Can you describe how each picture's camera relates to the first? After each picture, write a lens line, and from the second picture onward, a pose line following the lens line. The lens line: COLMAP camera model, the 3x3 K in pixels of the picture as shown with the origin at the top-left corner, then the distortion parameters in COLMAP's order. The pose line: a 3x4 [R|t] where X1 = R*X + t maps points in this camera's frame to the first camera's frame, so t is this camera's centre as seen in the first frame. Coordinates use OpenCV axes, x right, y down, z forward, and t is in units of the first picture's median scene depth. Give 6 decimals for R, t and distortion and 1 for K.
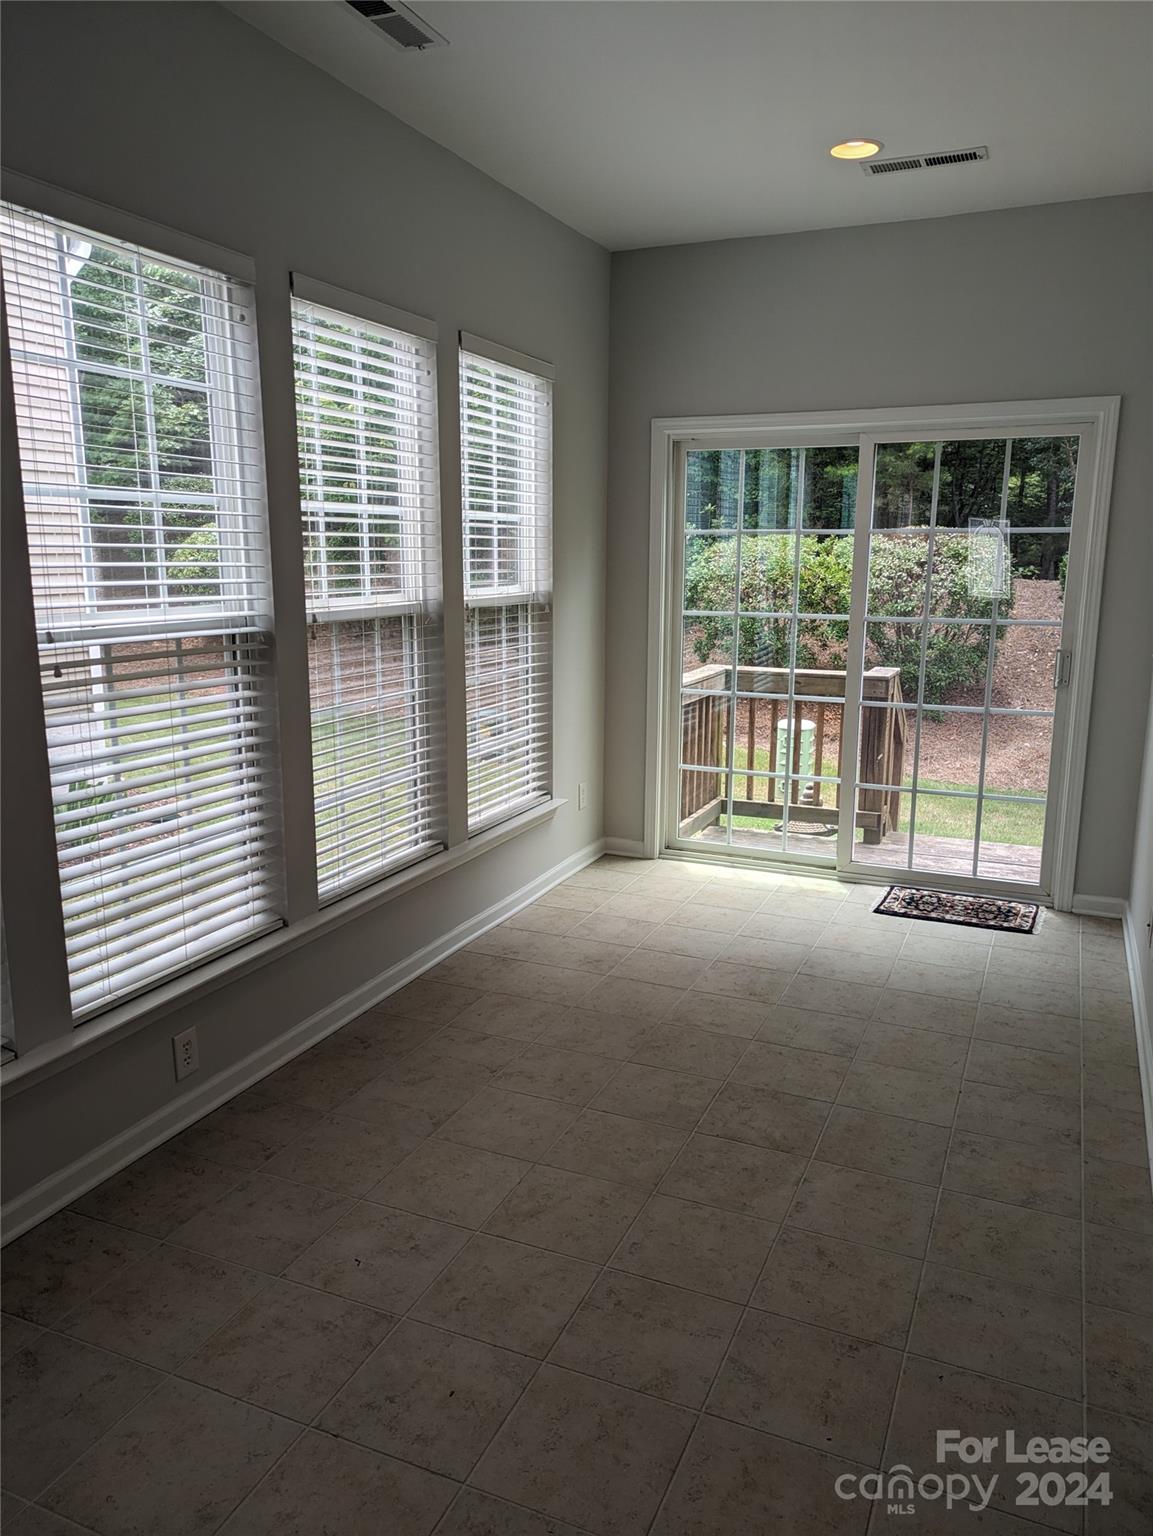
lens RADIAL K [[1121.3, 0, 567.9], [0, 1121.3, 766.7], [0, 0, 1]] dist [0.047213, -0.034731]
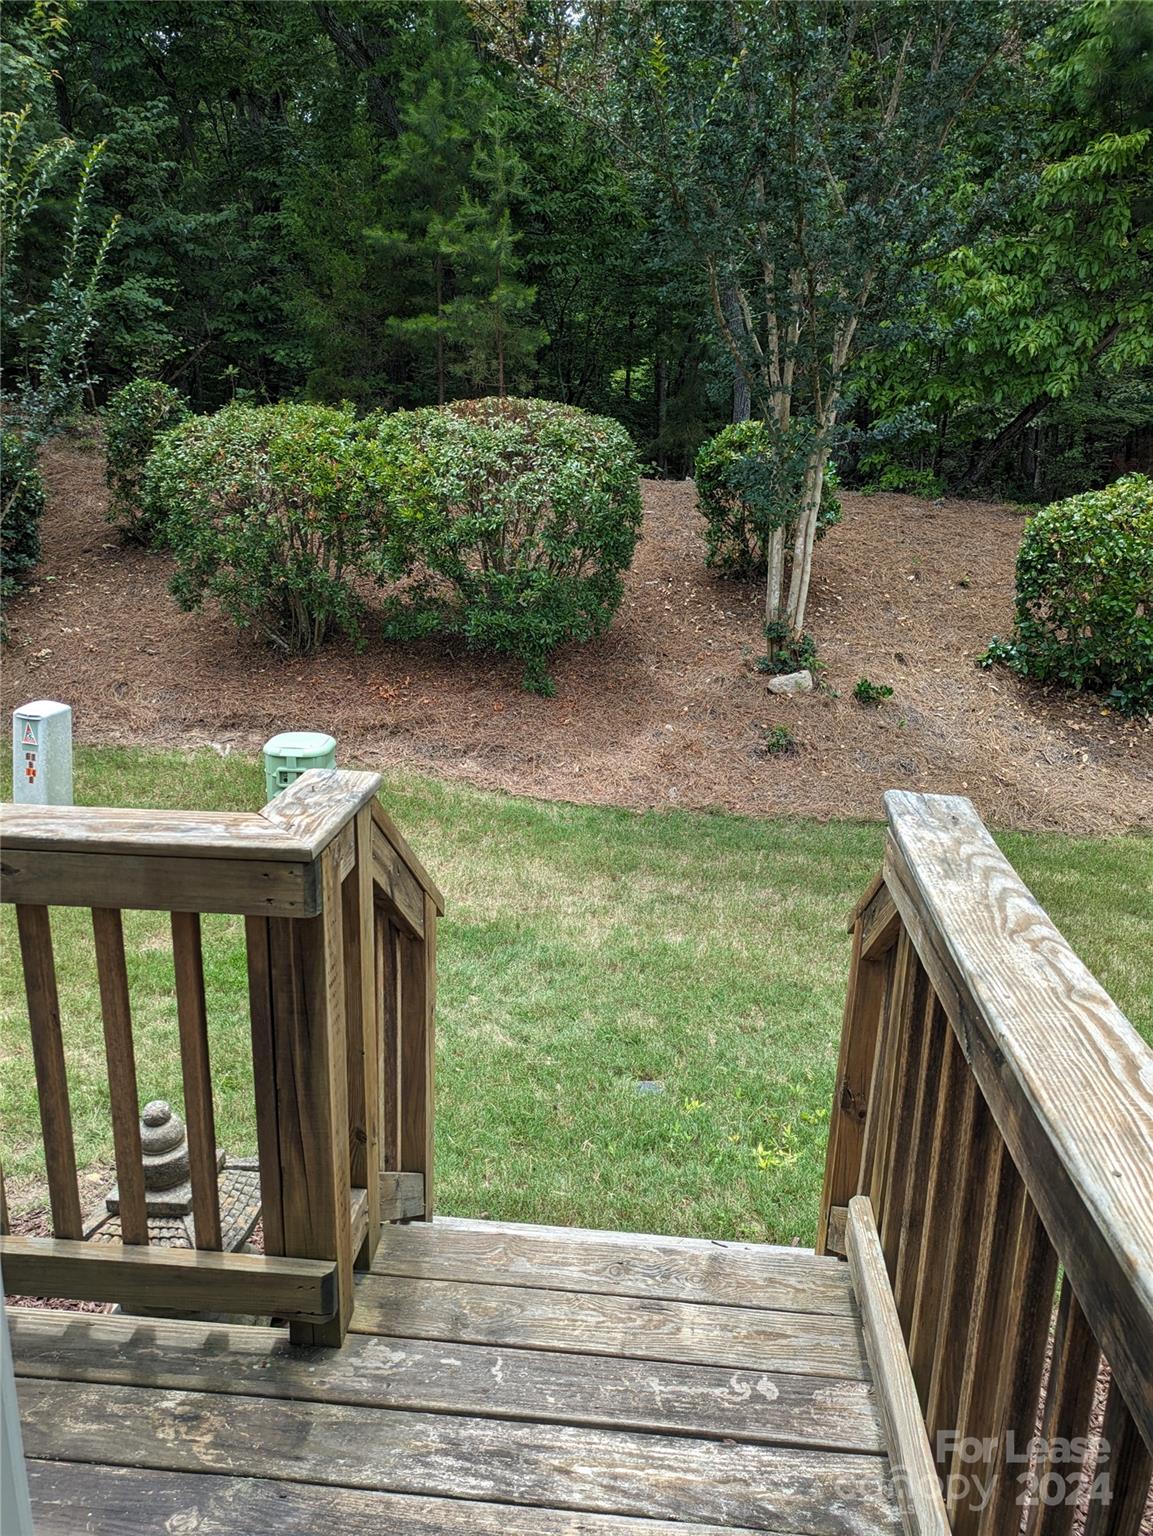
lens RADIAL K [[1121.3, 0, 573.1], [0, 1121.3, 767.6], [0, 0, 1]] dist [0.047213, -0.034731]
pose [[0.946581, -0.076165, 0.313343, 0.130050], [0.047292, 0.993988, 0.098747, -0.062599], [-0.318981, -0.078654, 0.944492, 0.356554]]
